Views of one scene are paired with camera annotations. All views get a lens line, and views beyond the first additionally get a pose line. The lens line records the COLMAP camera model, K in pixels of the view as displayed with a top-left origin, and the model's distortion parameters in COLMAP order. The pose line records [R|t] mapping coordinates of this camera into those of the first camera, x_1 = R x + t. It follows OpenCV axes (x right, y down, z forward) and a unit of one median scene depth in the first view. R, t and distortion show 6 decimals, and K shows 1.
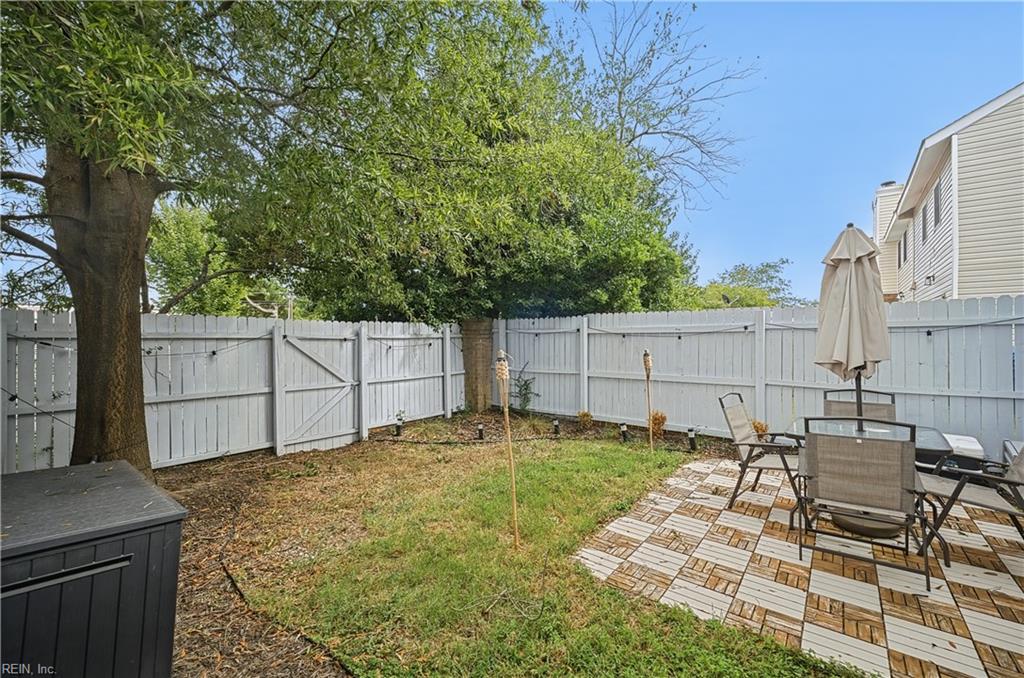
lens RADIAL K [[411.5, 0, 511.6], [0, 411.5, 338.9], [0, 0, 1]] dist [0.000016, -0.002343]
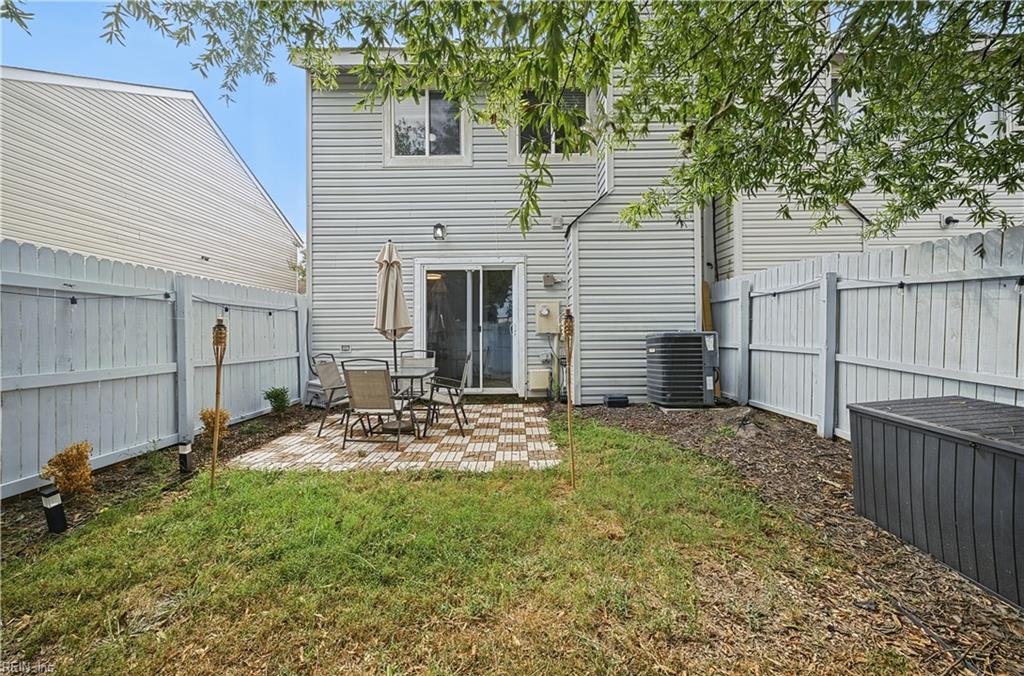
lens RADIAL K [[411.5, 0, 521.6], [0, 411.5, 336.5], [0, 0, 1]] dist [0.000016, -0.002343]
pose [[-0.624079, -0.004792, 0.781347, -0.702385], [0.007332, 0.999901, 0.011989, 0.072502], [-0.781327, 0.013211, -0.623982, 1.613143]]
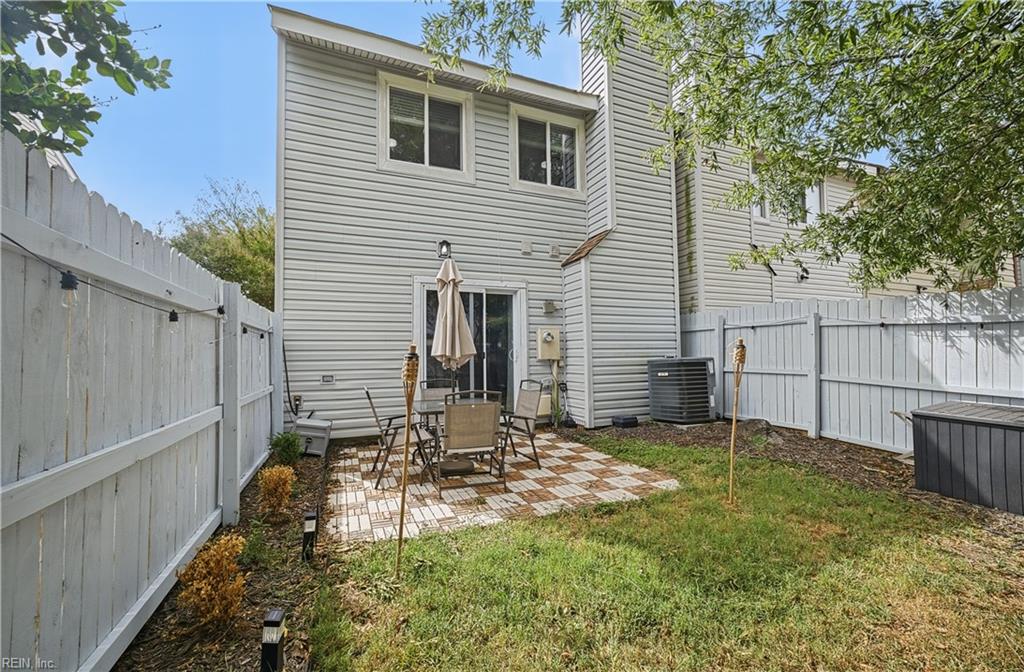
lens RADIAL K [[411.5, 0, 513.9], [0, 411.5, 347.9], [0, 0, 1]] dist [0.000016, -0.002343]
pose [[-0.878905, 0.015641, 0.476739, -0.013856], [0.009788, 0.999843, -0.014759, 0.053332], [-0.476896, -0.008305, -0.878921, 2.144555]]
